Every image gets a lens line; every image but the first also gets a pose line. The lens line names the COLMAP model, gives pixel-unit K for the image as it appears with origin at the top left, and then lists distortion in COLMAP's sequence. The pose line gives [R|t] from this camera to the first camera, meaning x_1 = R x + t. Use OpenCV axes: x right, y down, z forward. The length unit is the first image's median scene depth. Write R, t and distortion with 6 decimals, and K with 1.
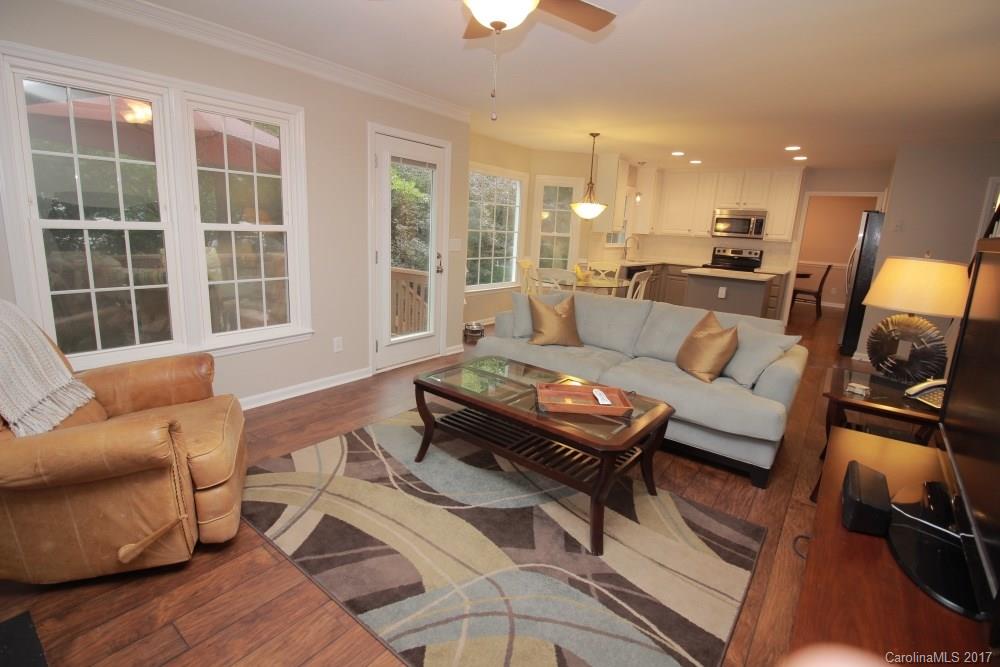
lens RADIAL K [[464.0, 0, 500.4], [0, 464.0, 319.4], [0, 0, 1]] dist [-0.002759, -0.010429]
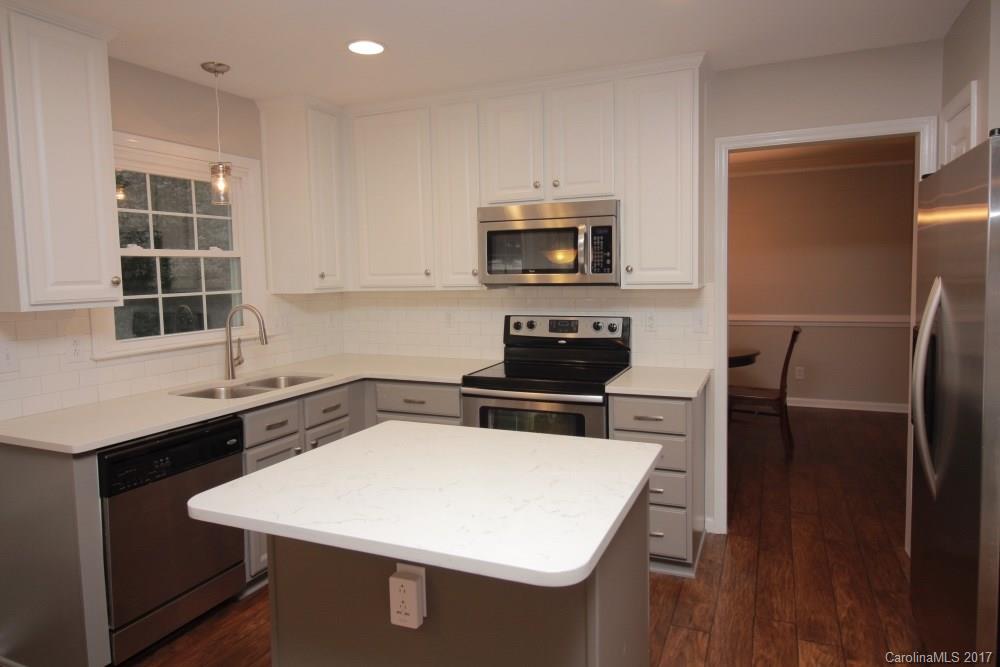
lens RADIAL K [[627.7, 0, 499.2], [0, 627.7, 318.1], [0, 0, 1]] dist [0.000835, 0.000768]
pose [[0.968064, -0.087582, 0.234906, 0.380467], [0.116240, 0.986995, -0.111041, -0.112037], [-0.222126, 0.134800, 0.965655, 0.598283]]
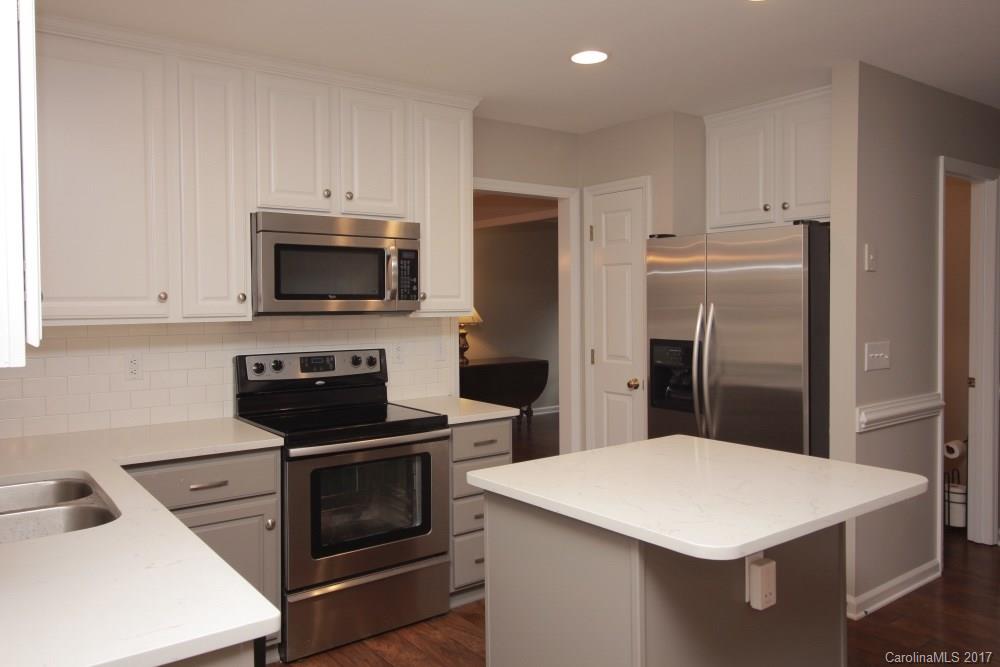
lens RADIAL K [[754.1, 0, 499.0], [0, 754.1, 312.0], [0, 0, 1]] dist [0.001242, 0.000059]
pose [[0.255297, -0.069096, 0.964391, 0.099478], [0.213836, 0.976778, 0.013376, -0.169508], [-0.942920, 0.202807, 0.264144, 0.817259]]
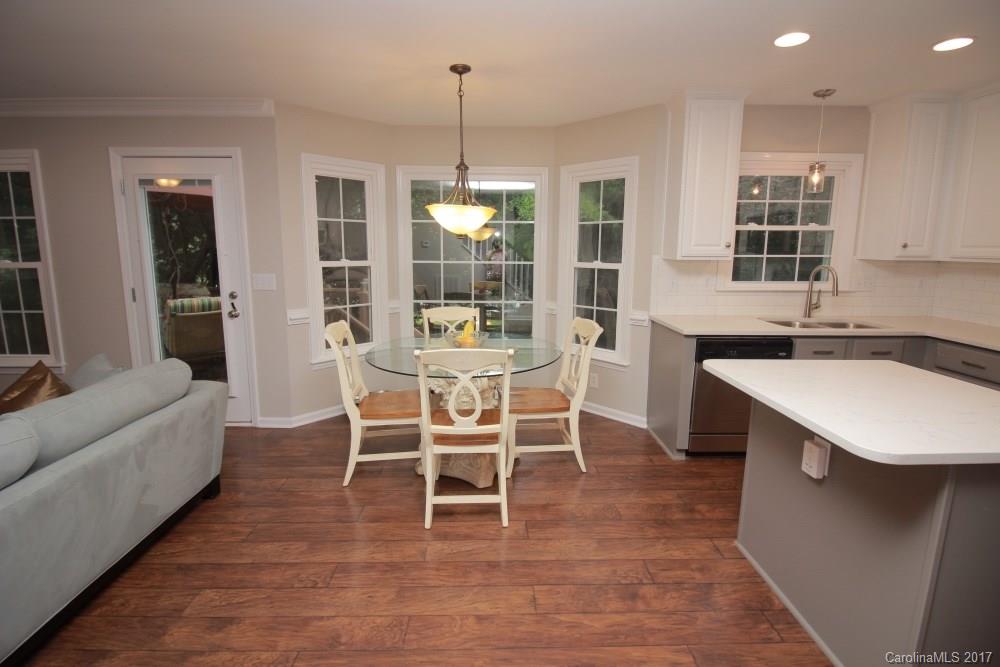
lens RADIAL K [[464.0, 0, 500.4], [0, 464.0, 319.4], [0, 0, 1]] dist [-0.002759, -0.010429]
pose [[0.627674, 0.072872, -0.775058, 0.467331], [-0.130233, 0.991408, -0.012255, -0.092526], [0.767506, 0.108630, 0.631771, 0.544397]]
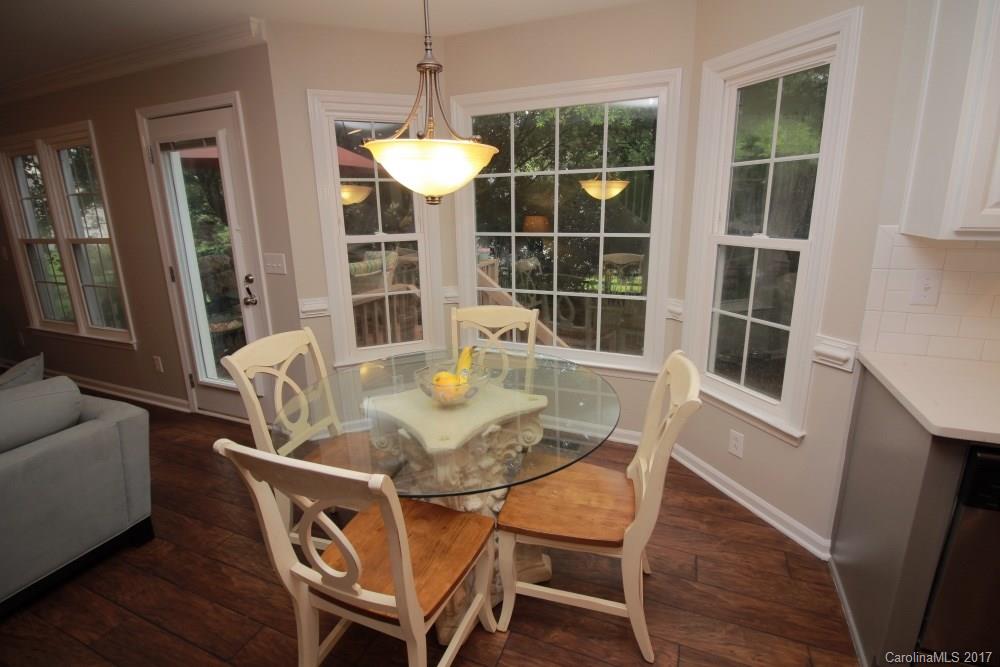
lens RADIAL K [[461.2, 0, 496.8], [0, 461.2, 325.3], [0, 0, 1]] dist [-0.020878, -0.000356]
pose [[0.255219, 0.181781, -0.949641, 0.356525], [-0.160782, 0.976472, 0.143706, -0.139727], [0.953421, 0.116009, 0.278442, 0.733014]]
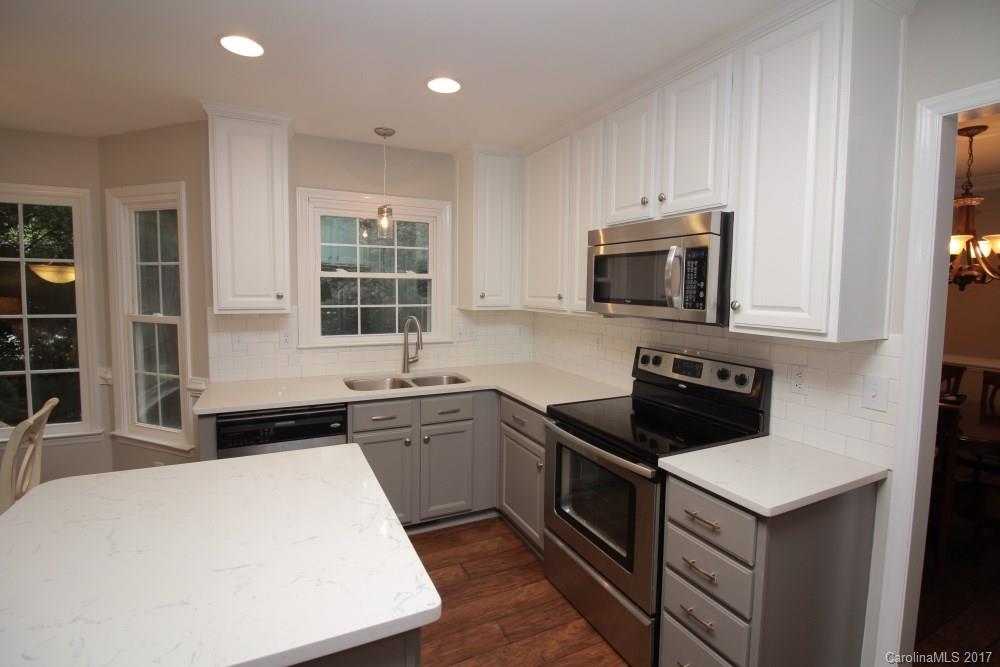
lens RADIAL K [[464.0, 0, 500.4], [0, 464.0, 319.4], [0, 0, 1]] dist [-0.002759, -0.010429]
pose [[0.897288, -0.007696, -0.441379, 0.571177], [-0.058046, 0.989110, -0.135248, -0.137928], [0.437614, 0.146976, 0.887069, 0.735080]]
